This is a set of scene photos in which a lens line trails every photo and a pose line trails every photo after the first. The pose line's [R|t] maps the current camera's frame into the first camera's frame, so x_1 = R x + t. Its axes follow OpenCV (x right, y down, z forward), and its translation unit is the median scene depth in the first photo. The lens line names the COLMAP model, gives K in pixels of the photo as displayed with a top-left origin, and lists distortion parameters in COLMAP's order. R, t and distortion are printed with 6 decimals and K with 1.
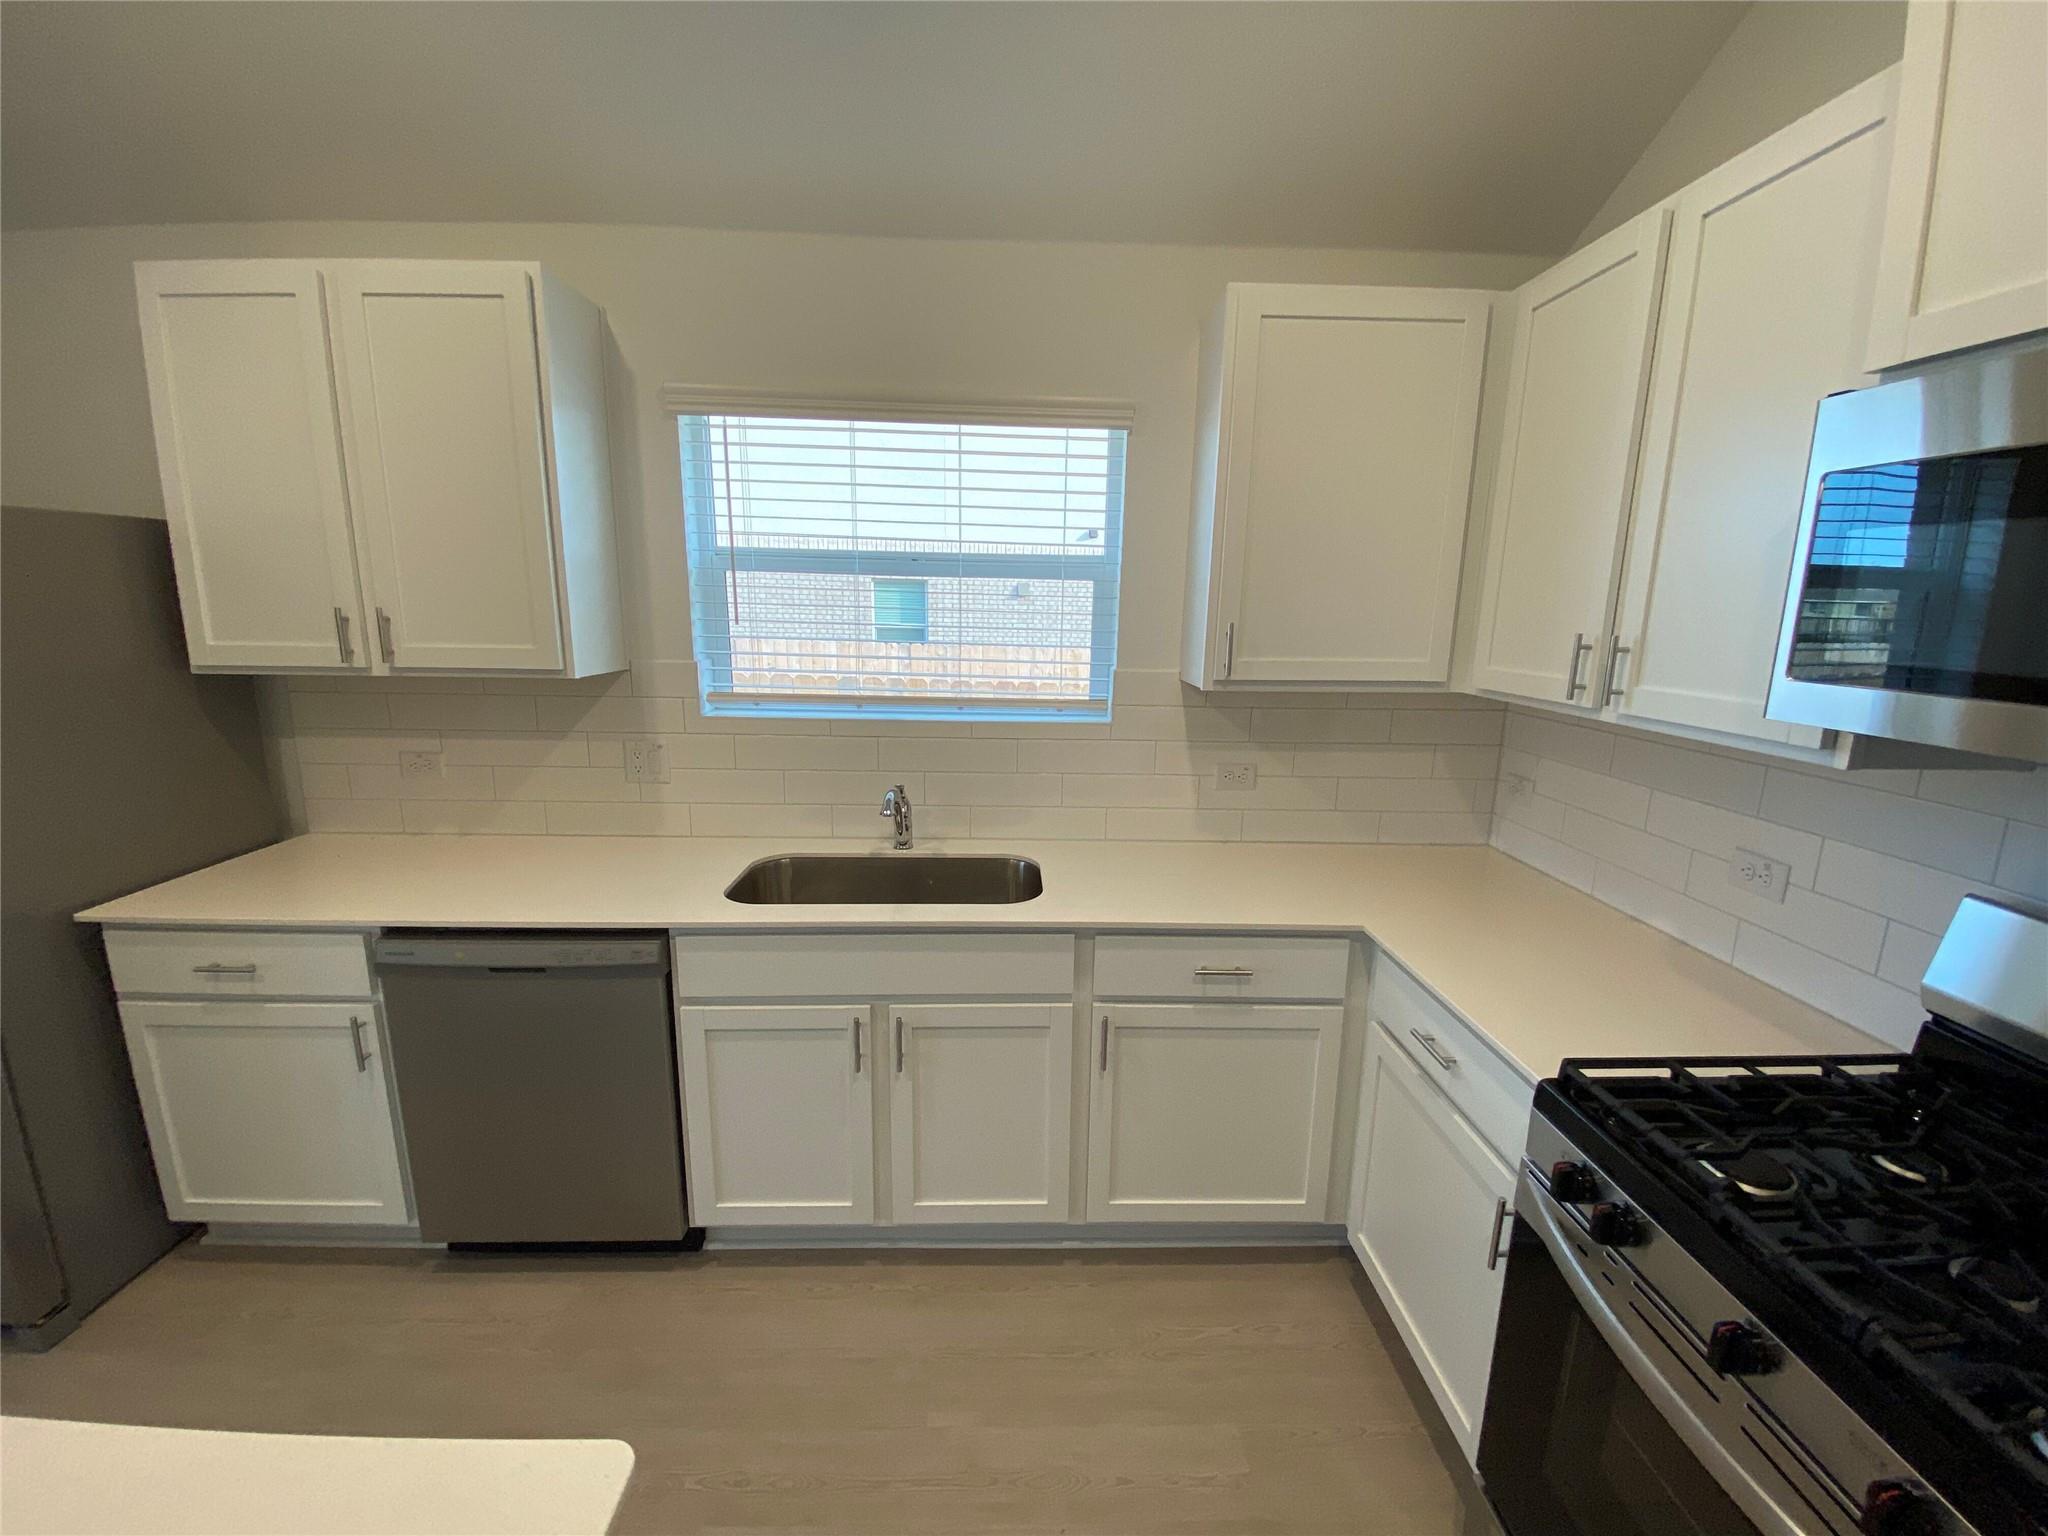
lens RADIAL K [[844.5, 0, 1005.5], [0, 844.5, 778.3], [0, 0, 1]] dist [0.020492, -0.021148]
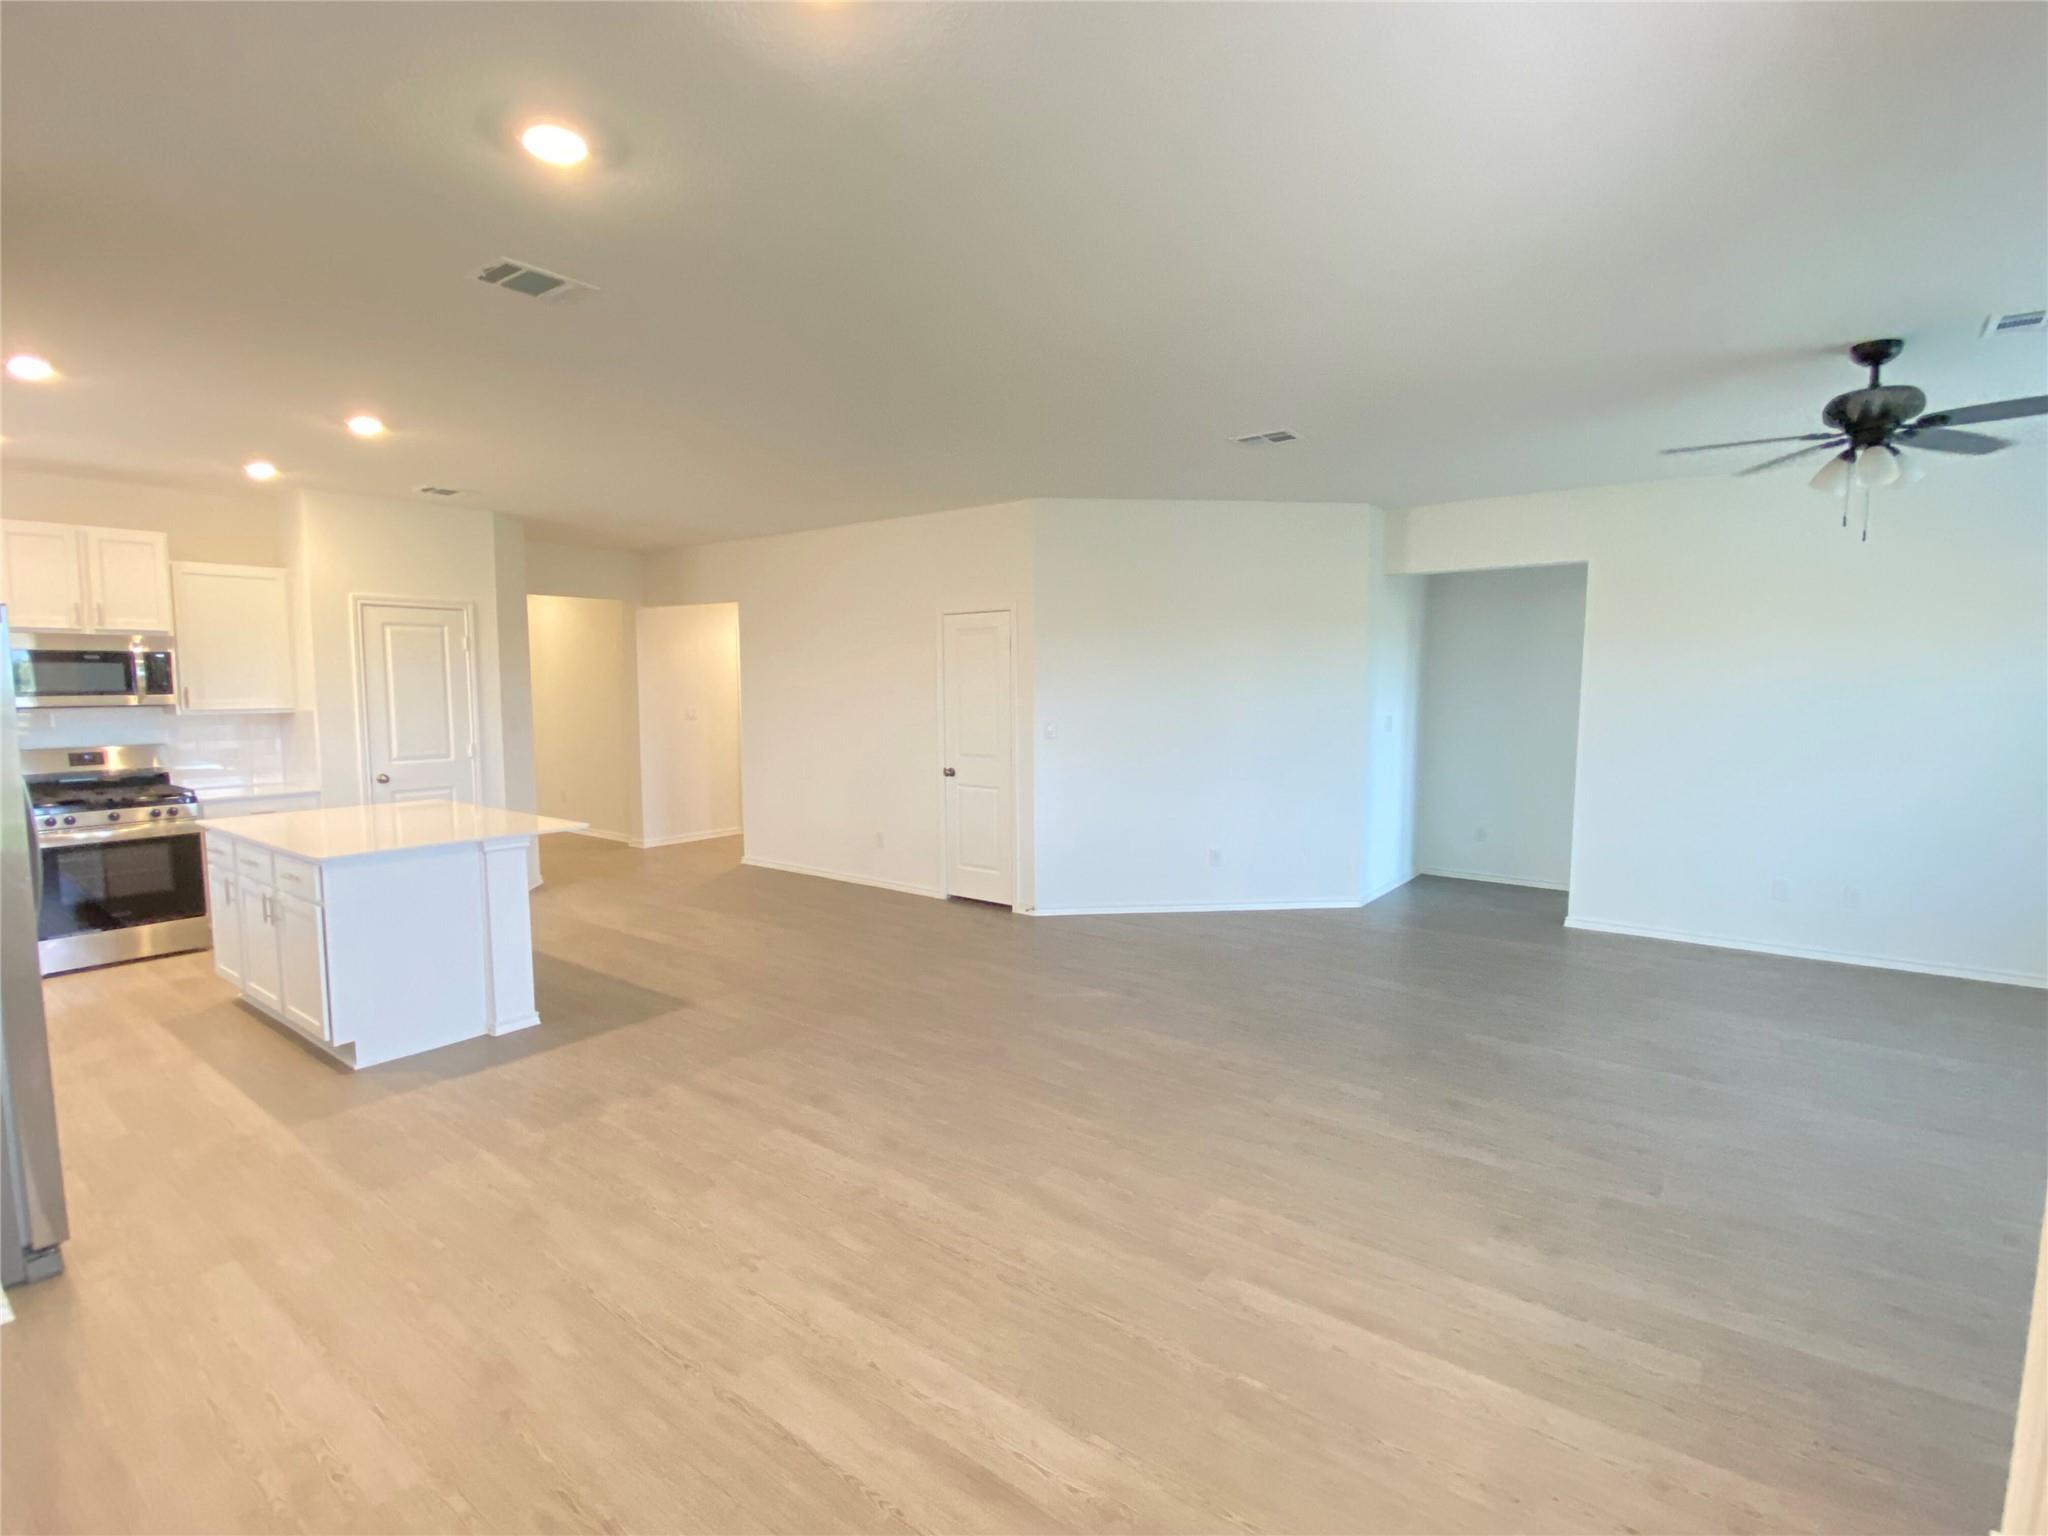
lens RADIAL K [[976.8, 0, 1031.2], [0, 976.8, 777.0], [0, 0, 1]] dist [0.008227, -0.016594]
pose [[-0.774811, -0.079888, 0.627125, -3.283511], [0.111658, 0.959096, 0.260130, -0.232237], [-0.622254, 0.271575, -0.734198, 0.834153]]
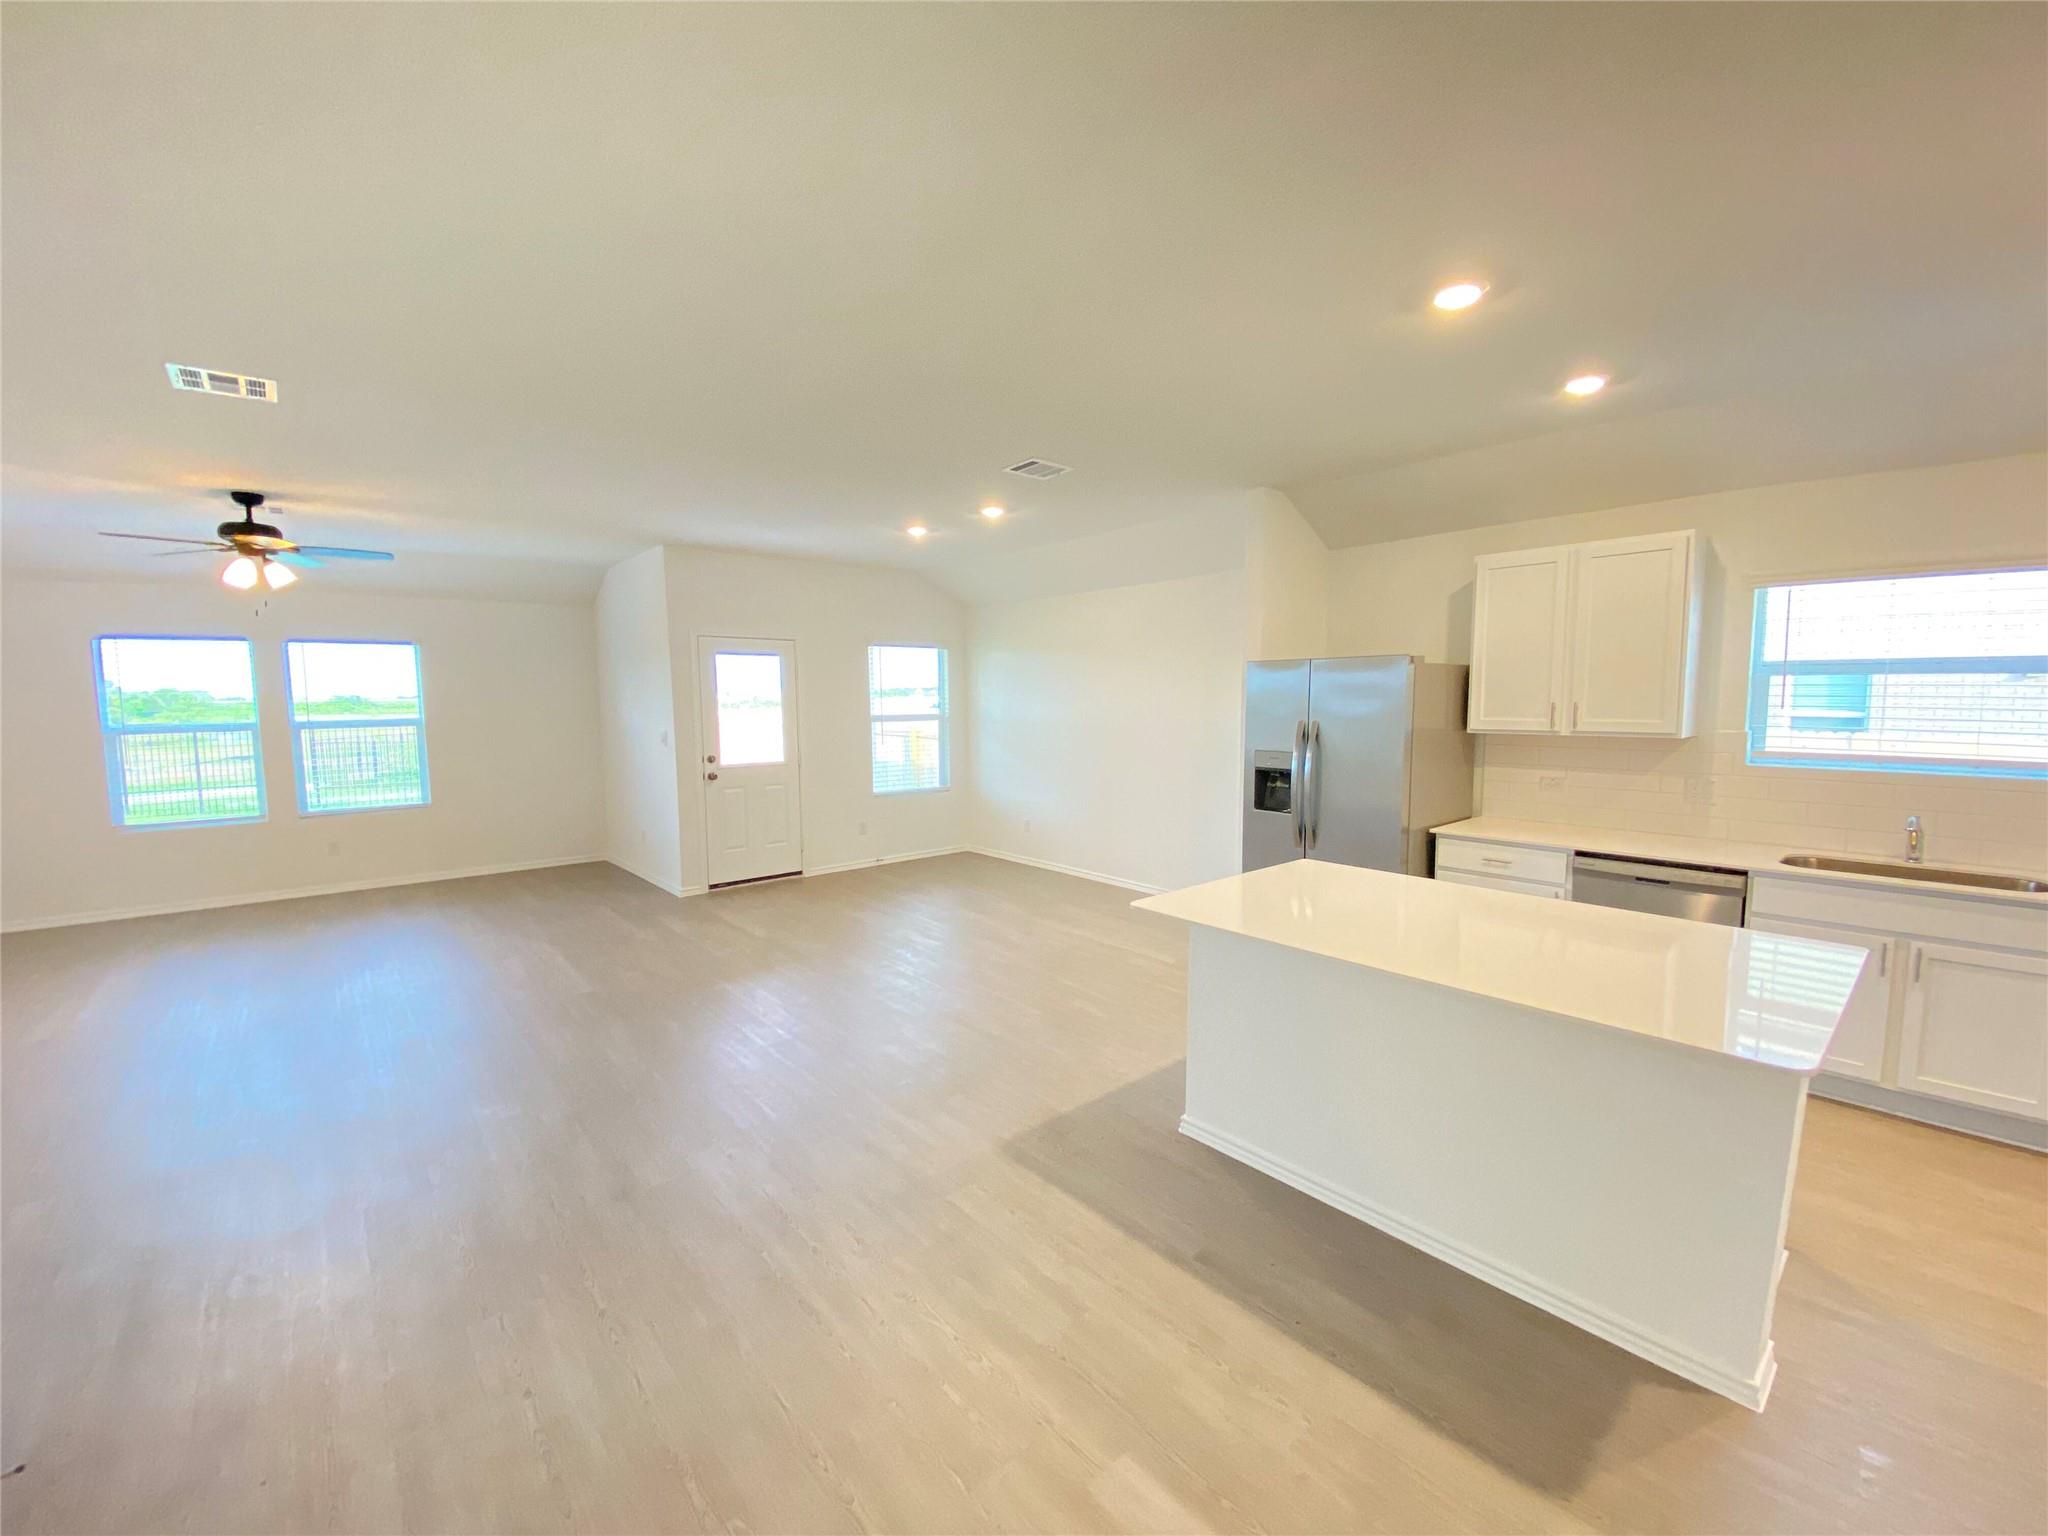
lens RADIAL K [[820.1, 0, 1046.3], [0, 820.1, 772.3], [0, 0, 1]] dist [0.015715, -0.018845]
pose [[0.643132, 0.049698, -0.764141, -0.027223], [-0.134755, 0.989664, -0.049051, 0.239545], [0.753805, 0.134518, 0.643182, -1.233244]]
